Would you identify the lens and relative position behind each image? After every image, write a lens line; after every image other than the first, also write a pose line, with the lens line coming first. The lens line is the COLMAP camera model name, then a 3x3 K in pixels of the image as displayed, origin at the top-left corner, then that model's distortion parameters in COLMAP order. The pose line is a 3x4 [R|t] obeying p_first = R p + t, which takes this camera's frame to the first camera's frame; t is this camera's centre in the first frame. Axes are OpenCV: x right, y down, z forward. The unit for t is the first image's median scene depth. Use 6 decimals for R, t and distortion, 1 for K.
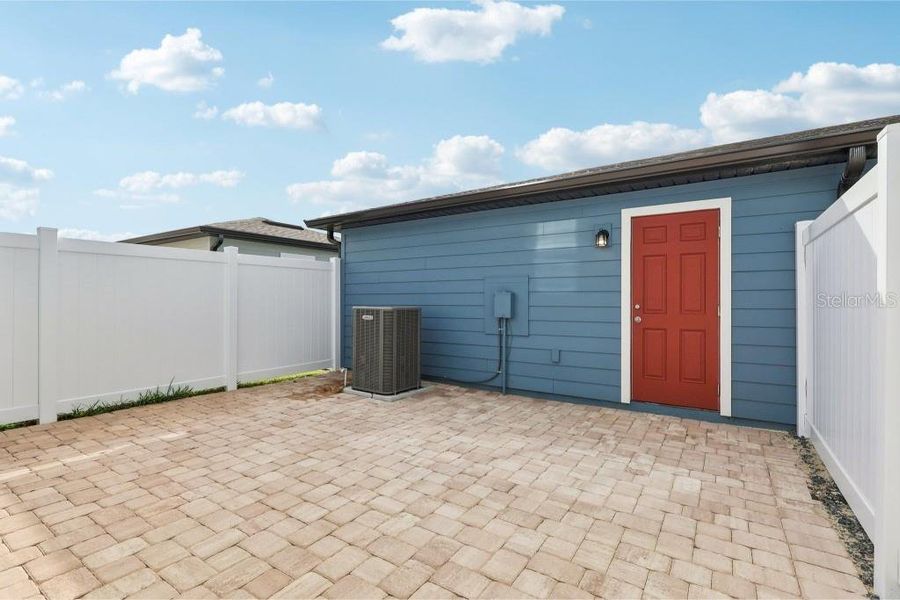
lens RADIAL K [[416.0, 0, 444.8], [0, 416.0, 300.3], [0, 0, 1]] dist [-0.002234, 0.001870]
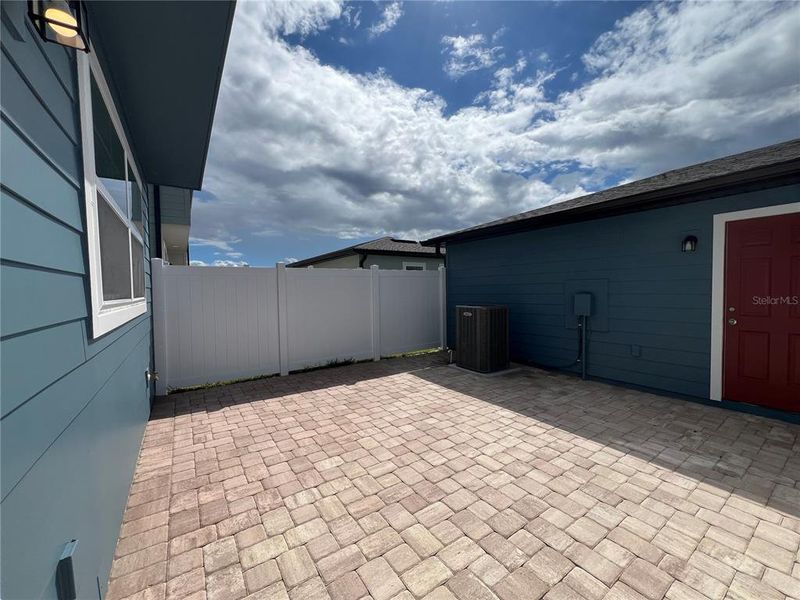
lens RADIAL K [[318.1, 0, 399.0], [0, 318.1, 300.5], [0, 0, 1]] dist [0.003648, -0.000060]
pose [[0.928453, -0.004637, -0.371422, -0.013977], [0.018271, 0.999282, 0.033197, -0.065548], [0.371001, -0.037608, 0.927871, -0.057302]]
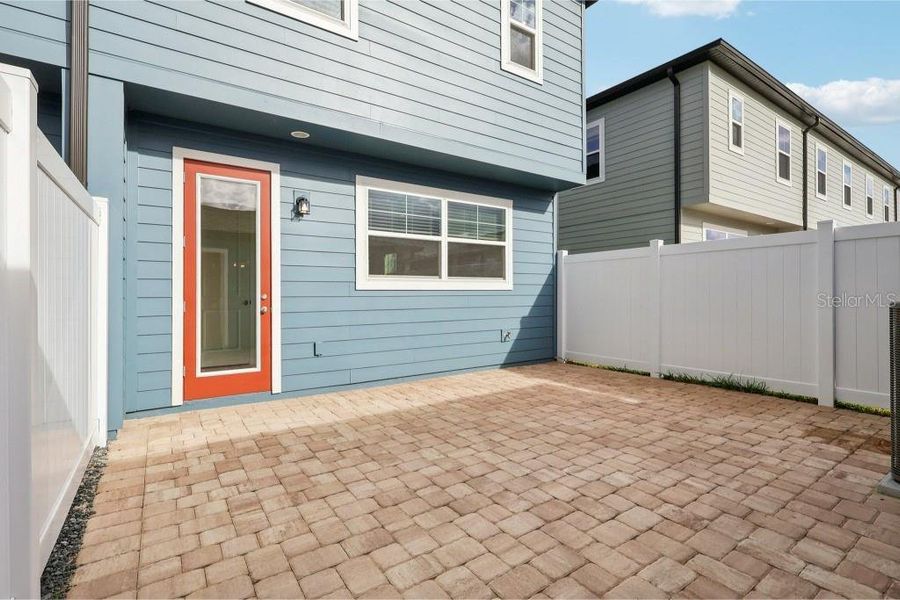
lens RADIAL K [[416.0, 0, 448.1], [0, 416.0, 295.3], [0, 0, 1]] dist [-0.002234, 0.001870]
pose [[-0.365069, 0.002921, -0.930976, 0.764601], [0.005754, 0.999983, 0.000882, 0.009835], [0.930963, -0.005035, -0.365079, 1.040608]]
